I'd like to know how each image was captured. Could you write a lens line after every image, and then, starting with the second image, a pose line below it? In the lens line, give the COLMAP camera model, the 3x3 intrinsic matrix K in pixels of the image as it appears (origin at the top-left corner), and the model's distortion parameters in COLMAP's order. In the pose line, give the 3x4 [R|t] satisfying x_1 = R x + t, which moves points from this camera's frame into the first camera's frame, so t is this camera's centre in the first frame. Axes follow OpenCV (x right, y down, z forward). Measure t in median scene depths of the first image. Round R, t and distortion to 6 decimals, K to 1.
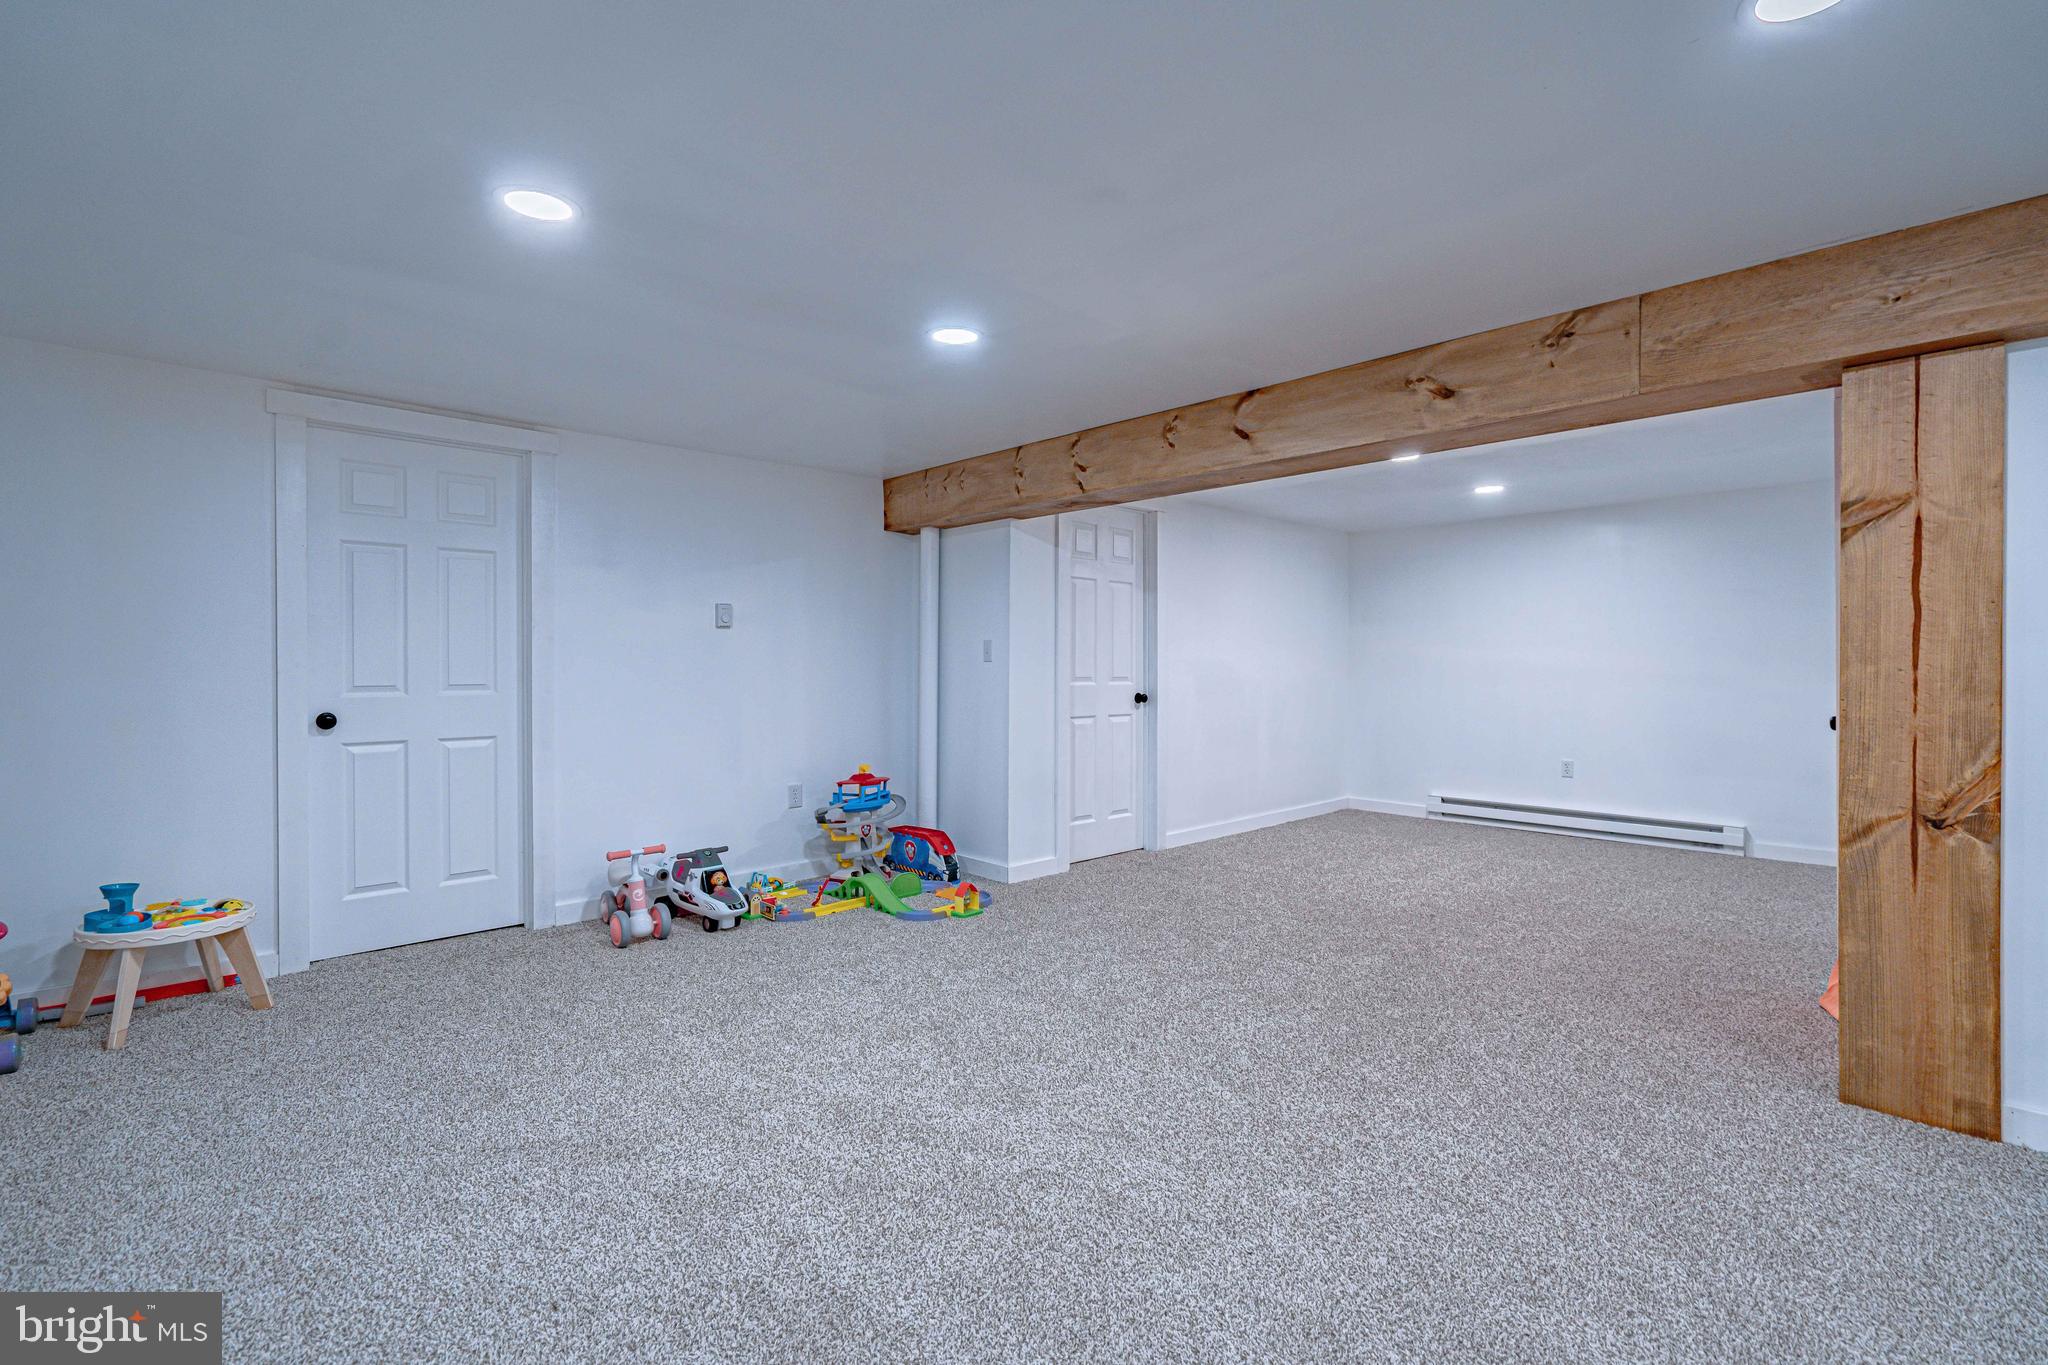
lens RADIAL K [[939.6, 0, 1021.7], [0, 939.6, 673.4], [0, 0, 1]] dist [0.006875, 0.000545]
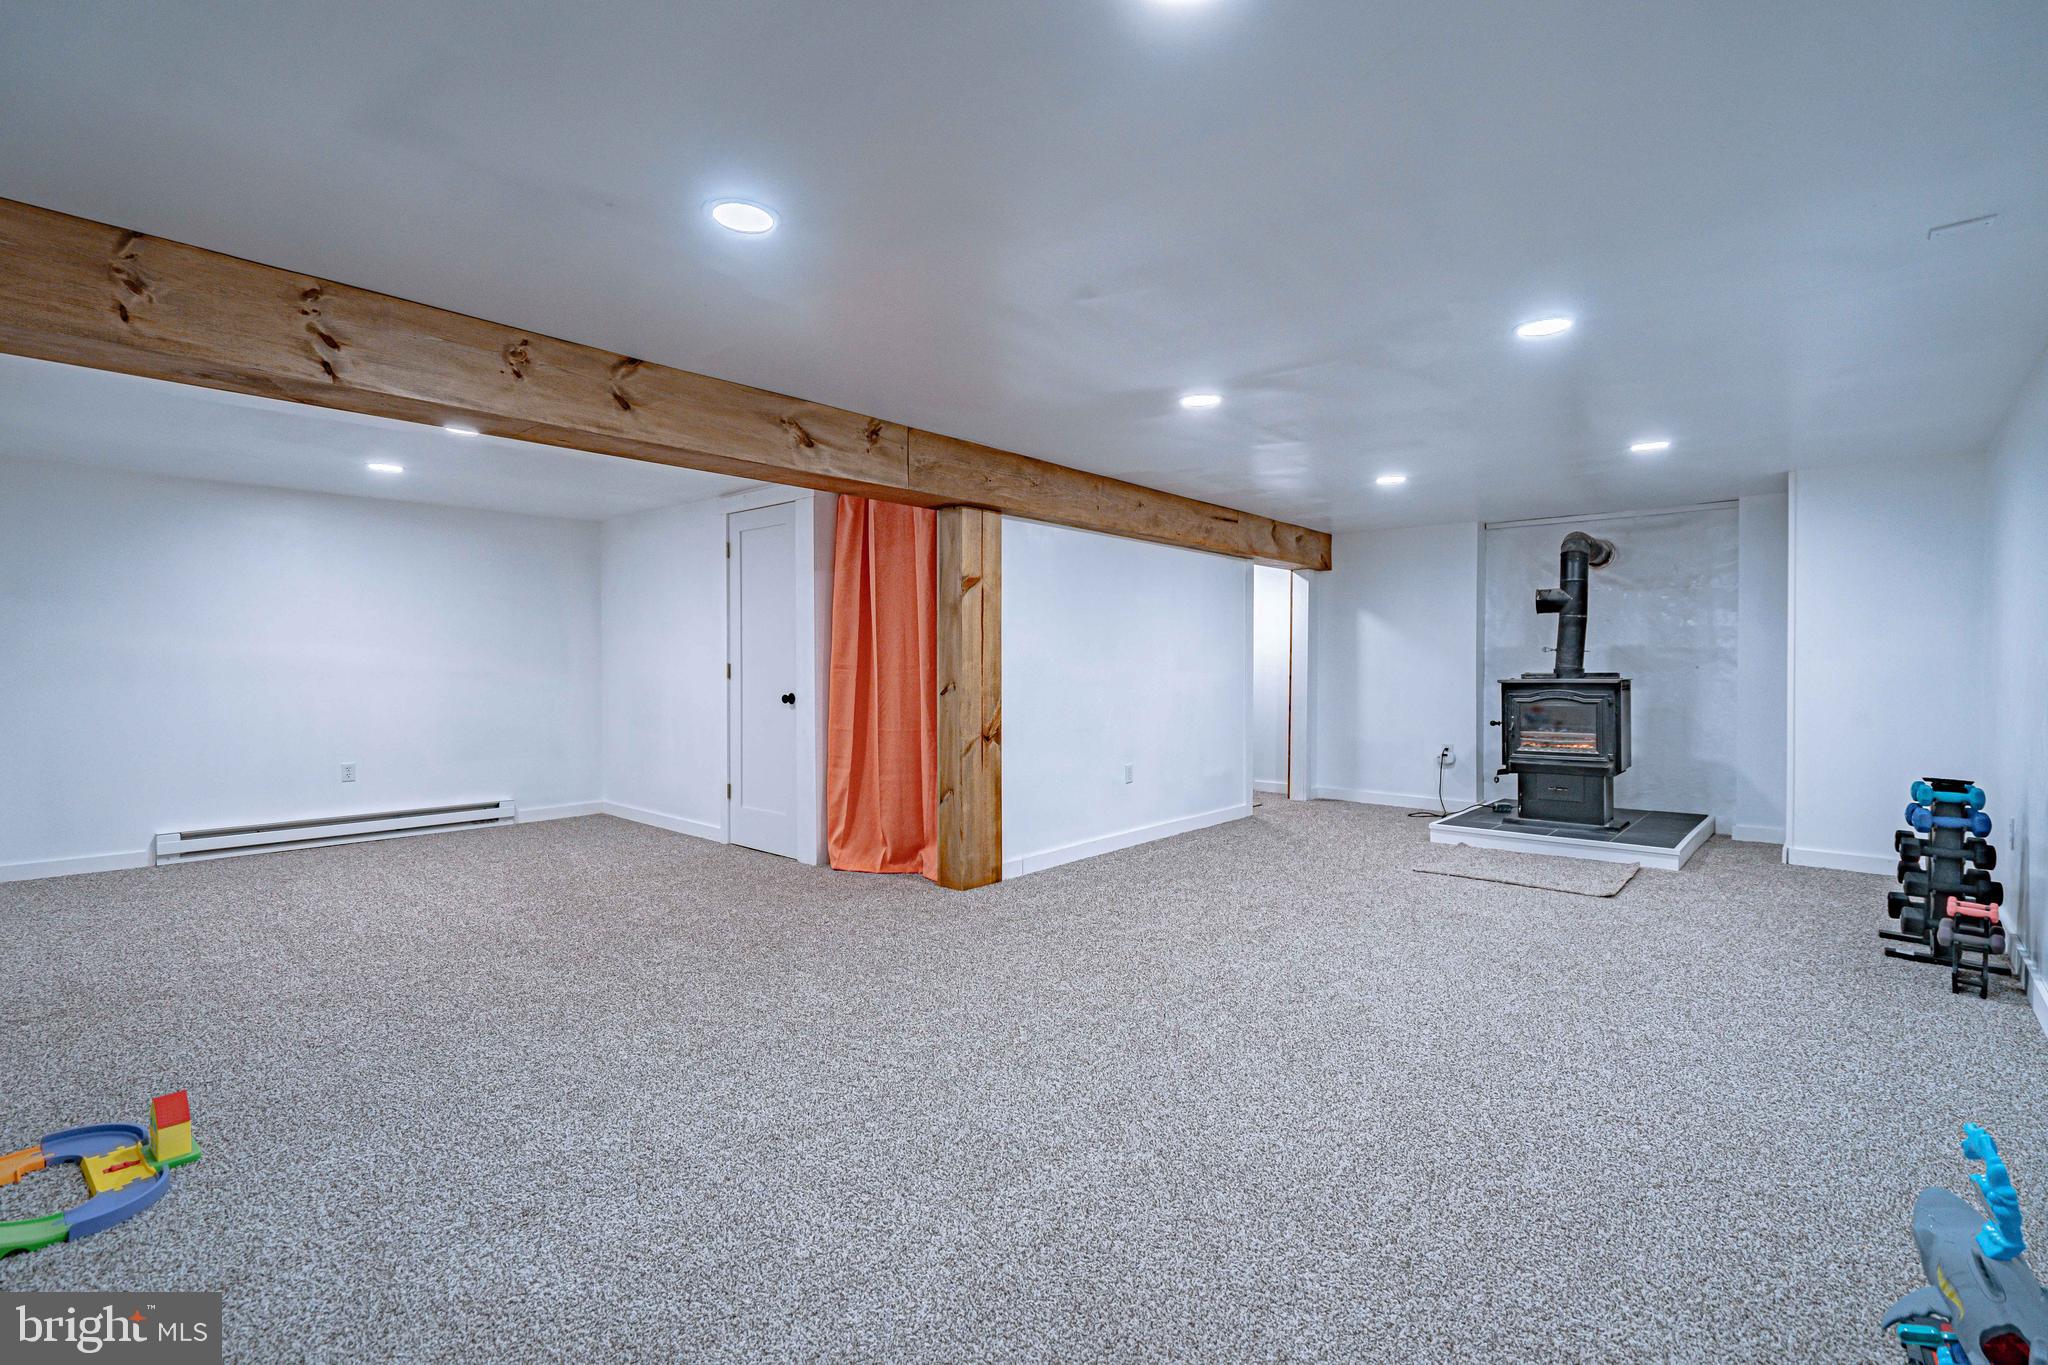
lens RADIAL K [[939.6, 0, 1019.8], [0, 939.6, 678.7], [0, 0, 1]] dist [0.006875, 0.000545]
pose [[-0.072464, -0.014204, 0.997270, -0.707877], [0.008005, 0.999858, 0.014822, -0.001018], [-0.997339, 0.009057, -0.072340, 0.706728]]
